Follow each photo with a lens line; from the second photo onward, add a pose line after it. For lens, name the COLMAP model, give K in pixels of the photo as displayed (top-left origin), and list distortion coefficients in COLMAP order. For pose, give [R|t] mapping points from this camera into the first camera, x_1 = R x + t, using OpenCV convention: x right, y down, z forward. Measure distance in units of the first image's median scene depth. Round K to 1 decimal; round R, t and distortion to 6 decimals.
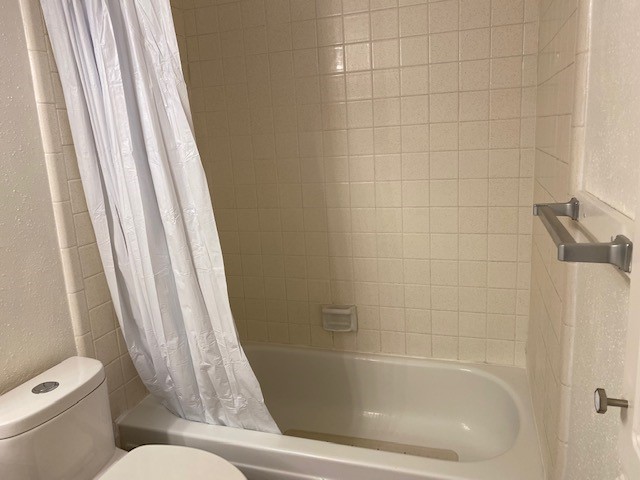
lens RADIAL K [[500.4, 0, 318.5], [0, 500.4, 235.0], [0, 0, 1]] dist [-0.001336, 0.000050]
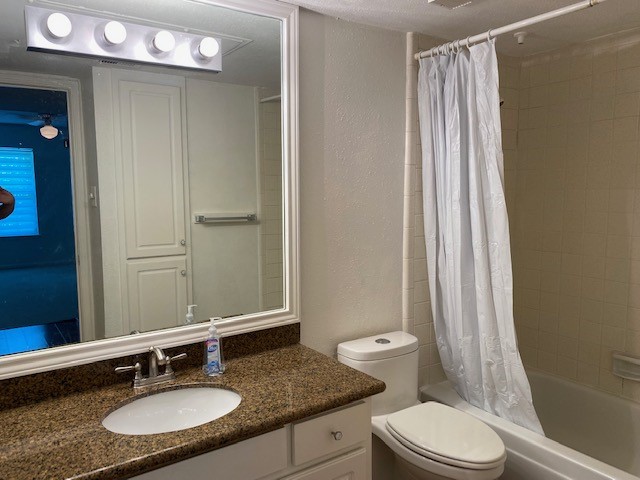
lens RADIAL K [[495.2, 0, 317.4], [0, 495.2, 238.6], [0, 0, 1]] dist [0.084926, -0.132492]
pose [[0.792945, 0.113523, -0.598624, 0.167027], [-0.161189, 0.986570, -0.026420, 0.049455], [0.587585, 0.117441, 0.800594, -0.358705]]
